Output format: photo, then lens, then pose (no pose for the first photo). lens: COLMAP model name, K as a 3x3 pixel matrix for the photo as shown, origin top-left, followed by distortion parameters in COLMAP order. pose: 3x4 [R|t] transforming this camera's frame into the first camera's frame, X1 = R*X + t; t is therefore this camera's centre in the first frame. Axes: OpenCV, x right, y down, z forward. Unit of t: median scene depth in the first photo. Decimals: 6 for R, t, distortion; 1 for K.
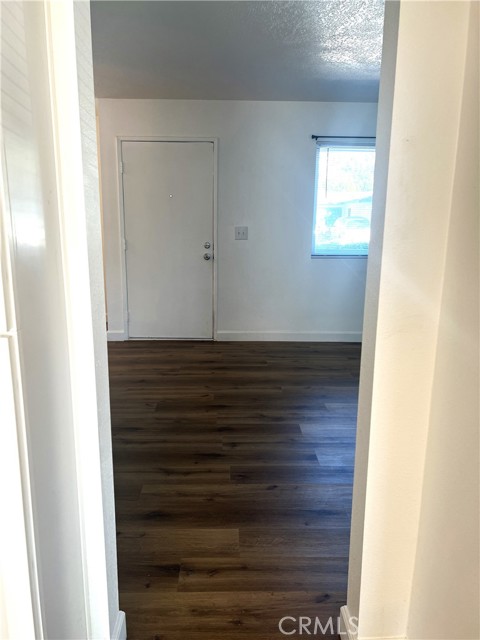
lens RADIAL K [[480.9, 0, 241.1], [0, 480.9, 321.9], [0, 0, 1]] dist [0.057343, -0.064398]
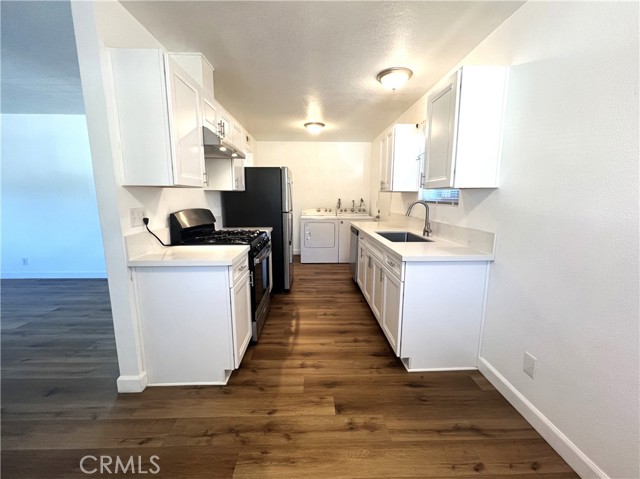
lens RADIAL K [[259.8, 0, 318.4], [0, 259.8, 238.8], [0, 0, 1]] dist [0.000073, -0.000451]
pose [[-0.999875, -0.011631, -0.010681, -0.656293], [-0.014685, 0.933577, 0.358076, -0.281615], [0.005807, 0.358188, -0.933631, 1.354706]]
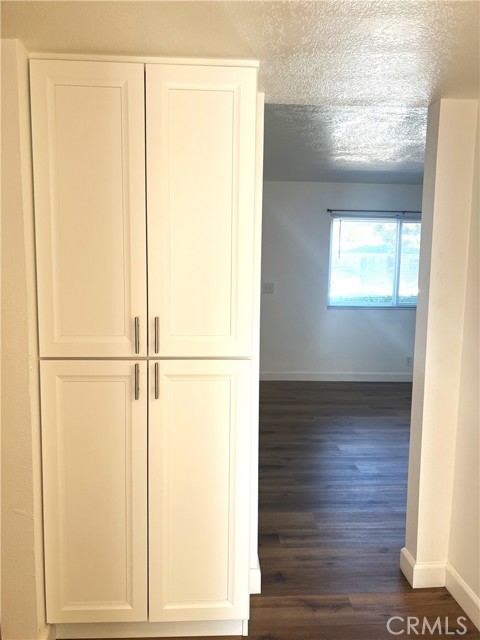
lens RADIAL K [[480.9, 0, 240.8], [0, 480.9, 323.3], [0, 0, 1]] dist [0.057343, -0.064398]
pose [[0.999654, -0.005036, 0.025807, -0.128792], [0.007463, 0.995467, -0.094819, 0.015268], [-0.025212, 0.094979, 0.995160, -0.213099]]
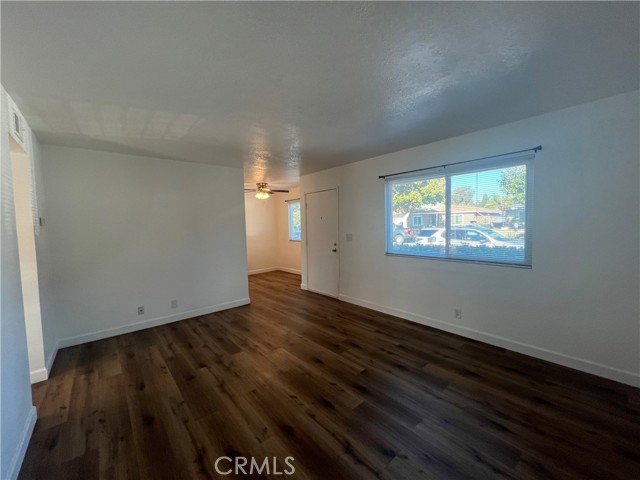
lens RADIAL K [[259.8, 0, 317.9], [0, 259.8, 234.8], [0, 0, 1]] dist [0.000073, -0.000451]
pose [[0.633899, 0.009846, -0.773353, 0.826323], [-0.133562, 0.986290, -0.096921, -0.118647], [0.761796, 0.164729, 0.626523, 0.453217]]
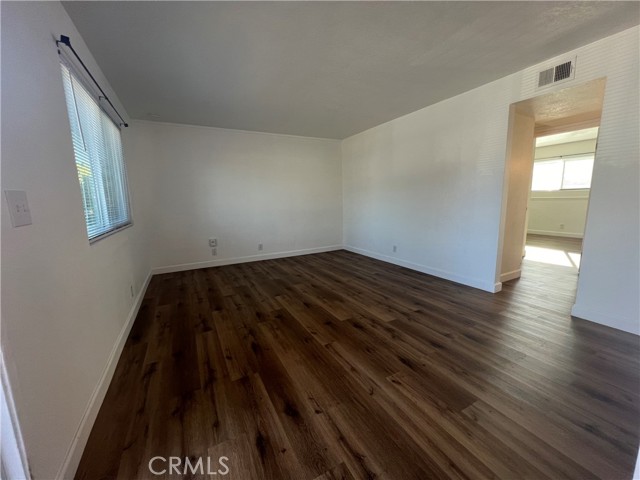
lens RADIAL K [[256.0, 0, 314.9], [0, 256.0, 238.6], [0, 0, 1]] dist [-0.000153, 0.000244]
pose [[-0.440236, -0.134509, 0.887750, -0.357203], [0.210422, 0.945725, 0.247642, -0.214401], [-0.872877, 0.295823, -0.388039, 1.160470]]
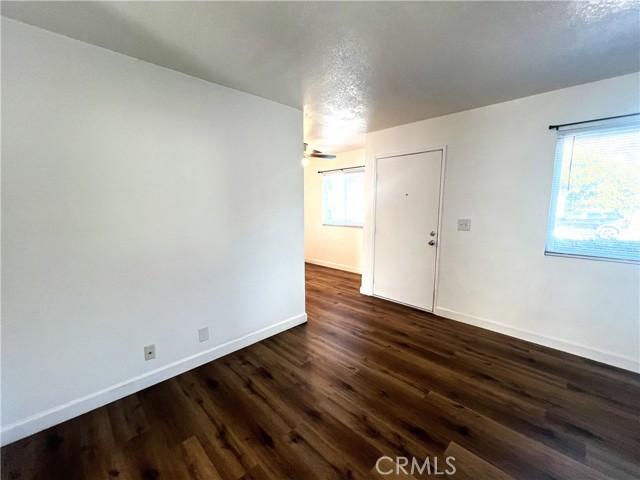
lens RADIAL K [[272.1, 0, 318.9], [0, 272.1, 236.7], [0, 0, 1]] dist [0.000593, 0.000190]
pose [[0.684574, 0.077226, -0.724841, 0.298602], [-0.145683, 0.988806, -0.032240, -0.115284], [0.714238, 0.127667, 0.688161, 0.437153]]
